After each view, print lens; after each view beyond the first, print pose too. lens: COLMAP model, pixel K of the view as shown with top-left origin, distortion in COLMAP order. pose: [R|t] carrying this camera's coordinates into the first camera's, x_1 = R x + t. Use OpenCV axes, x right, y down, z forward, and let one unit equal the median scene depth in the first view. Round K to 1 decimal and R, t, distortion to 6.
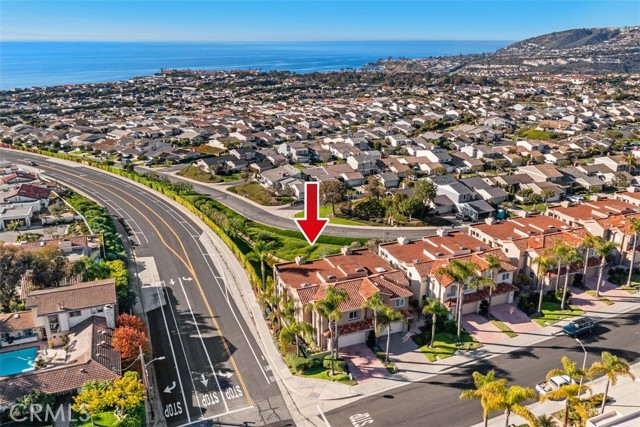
lens RADIAL K [[498.9, 0, 320.0], [0, 498.9, 213.5], [0, 0, 1]] dist [-0.003307, -0.000889]
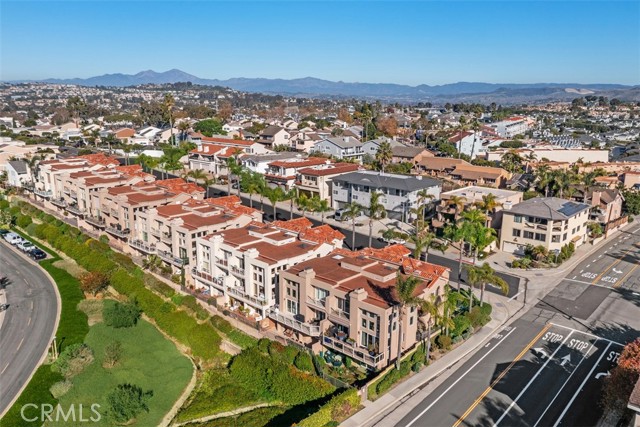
lens RADIAL K [[498.9, 0, 320.0], [0, 498.9, 213.5], [0, 0, 1]] dist [-0.003307, -0.000889]
pose [[-0.420314, -0.212866, 0.882057, -0.633749], [0.277634, 0.895302, 0.348360, -0.277241], [-0.863861, 0.391309, -0.317209, 1.263966]]
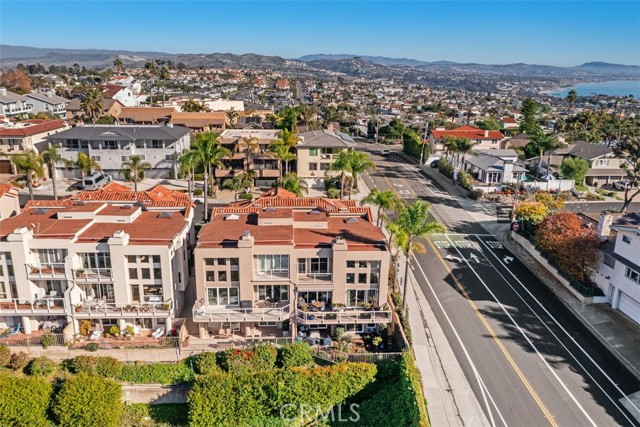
lens RADIAL K [[498.9, 0, 320.0], [0, 498.9, 213.5], [0, 0, 1]] dist [-0.003307, -0.000889]
pose [[-0.946348, -0.108656, 0.304335, -0.188067], [0.082783, 0.828833, 0.553337, -0.246940], [-0.312367, 0.548843, -0.775370, 1.455876]]
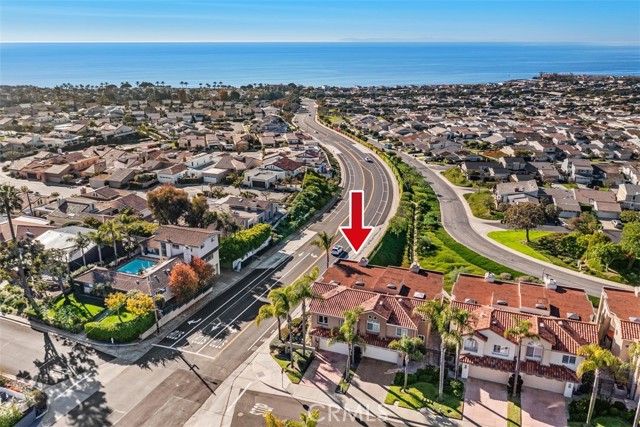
lens RADIAL K [[484.0, 0, 306.3], [0, 484.0, 213.7], [0, 0, 1]] dist [-0.003027, 0.001235]
pose [[0.727397, 0.214486, -0.651835, 0.502342], [-0.212248, 0.973640, 0.083524, -0.058552], [0.652567, 0.077596, 0.753747, 0.196531]]
